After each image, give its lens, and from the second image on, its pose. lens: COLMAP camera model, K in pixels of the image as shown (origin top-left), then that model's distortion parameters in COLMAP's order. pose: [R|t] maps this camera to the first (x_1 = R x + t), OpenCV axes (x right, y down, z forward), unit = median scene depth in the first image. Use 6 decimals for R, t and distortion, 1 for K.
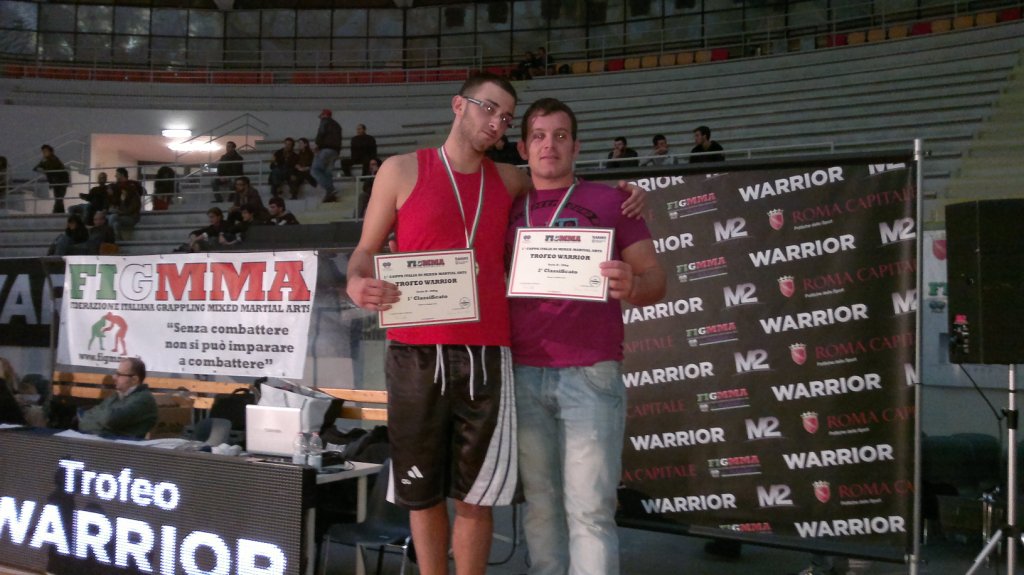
lens RADIAL K [[996.6, 0, 535.8], [0, 996.6, 286.4], [0, 0, 1]] dist [0.005748, 0.002865]
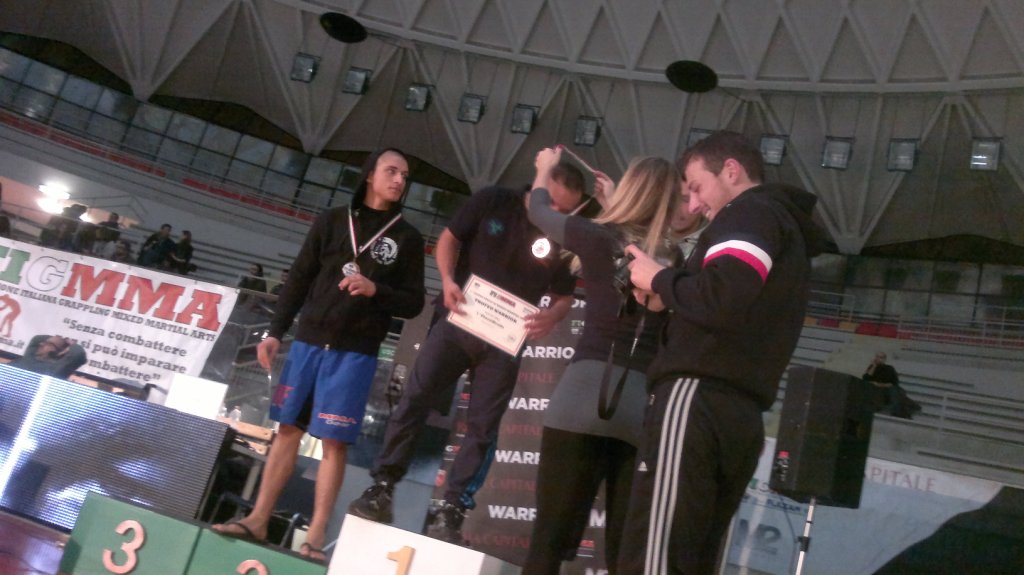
lens RADIAL K [[999.9, 0, 537.7], [0, 999.9, 297.5], [0, 0, 1]] dist [0.001304, -0.000773]
pose [[0.943013, 0.297116, 0.149831, -0.070747], [-0.259922, 0.938849, -0.225837, 0.129854], [-0.207768, 0.174023, 0.962574, -0.113778]]
